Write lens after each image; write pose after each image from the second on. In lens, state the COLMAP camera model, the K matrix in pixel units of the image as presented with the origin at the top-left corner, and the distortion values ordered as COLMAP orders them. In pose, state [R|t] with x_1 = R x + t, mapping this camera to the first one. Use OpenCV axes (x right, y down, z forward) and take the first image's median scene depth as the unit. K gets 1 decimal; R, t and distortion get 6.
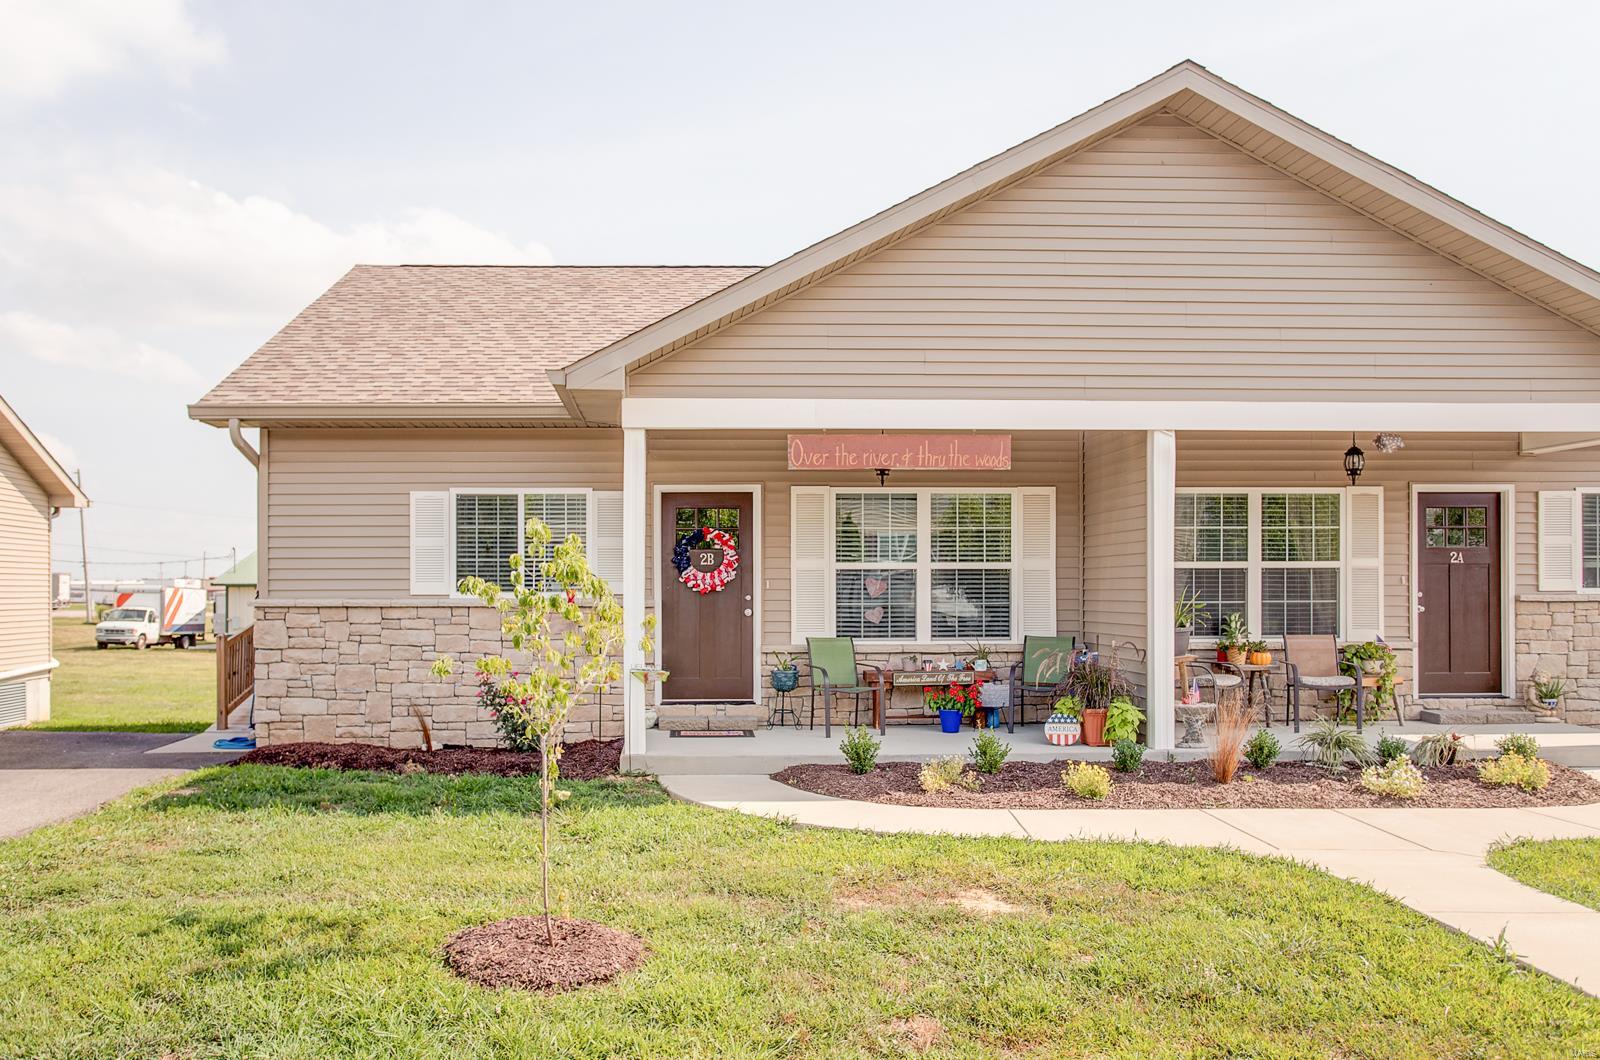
lens RADIAL K [[1172.3, 0, 758.7], [0, 1172.3, 569.1], [0, 0, 1]] dist [0.006063, 0.011291]
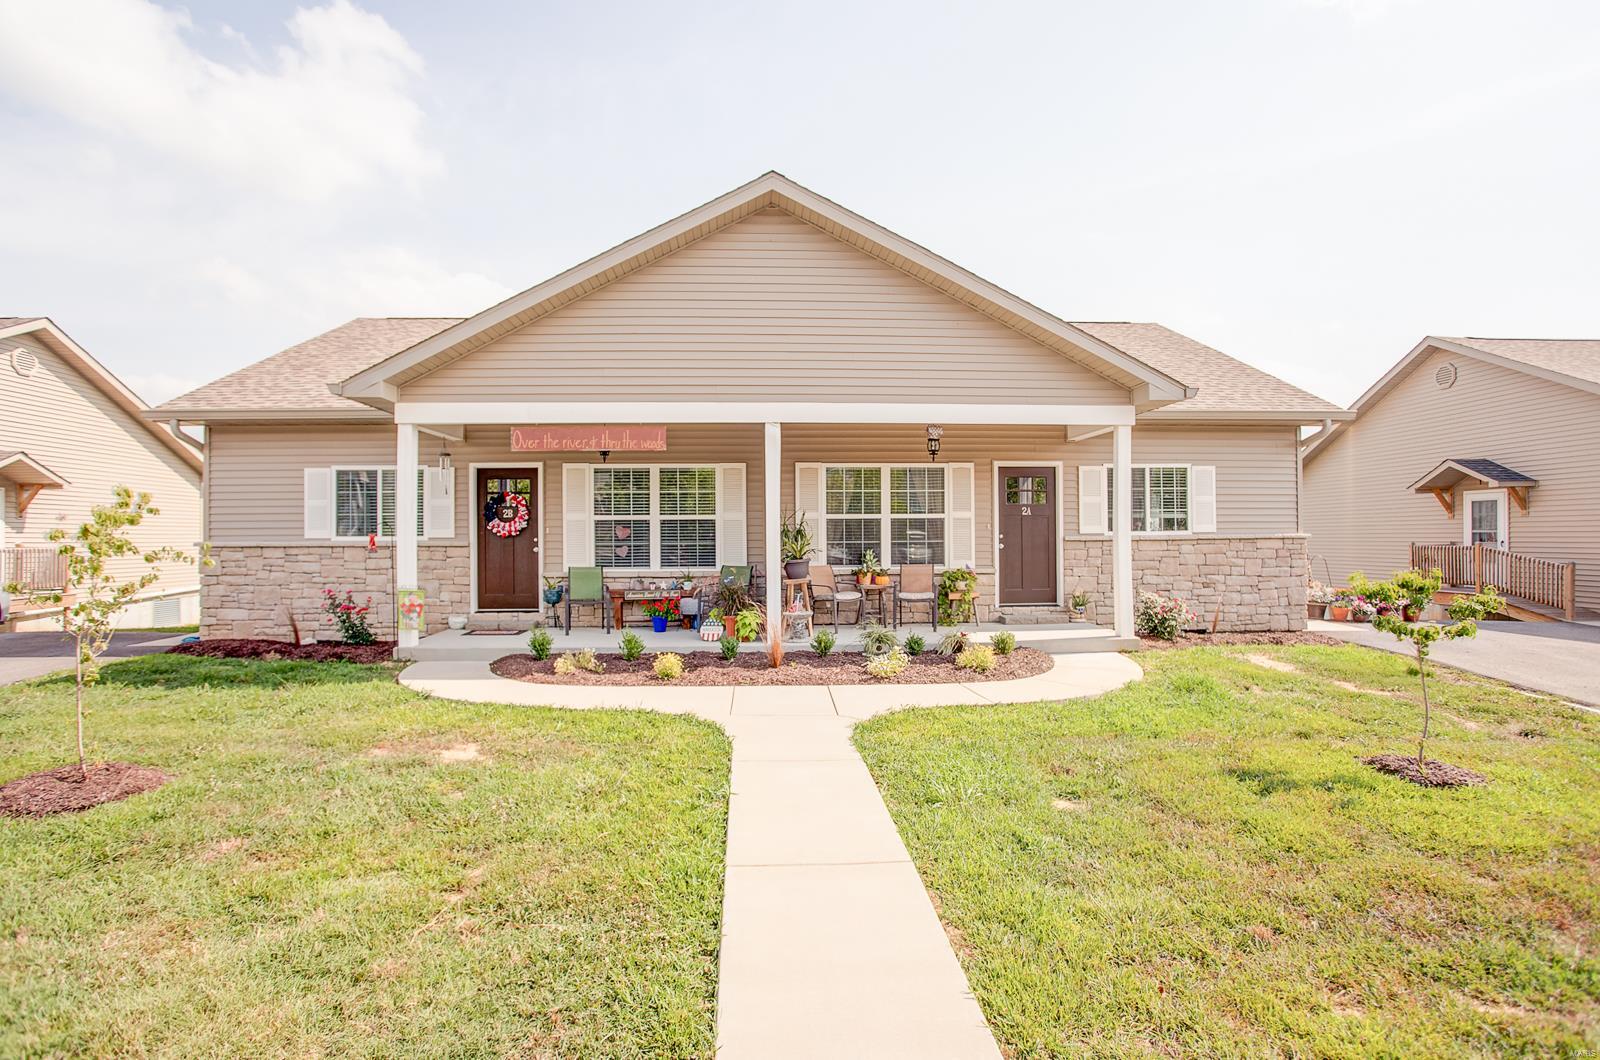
lens RADIAL K [[792.7, 0, 794.9], [0, 792.7, 530.7], [0, 0, 1]] dist [-0.042438, 0.010677]
pose [[0.999979, -0.002811, 0.005839, 0.311565], [0.002723, 0.999882, 0.015118, -0.001057], [-0.005881, -0.015102, 0.999869, 0.019771]]
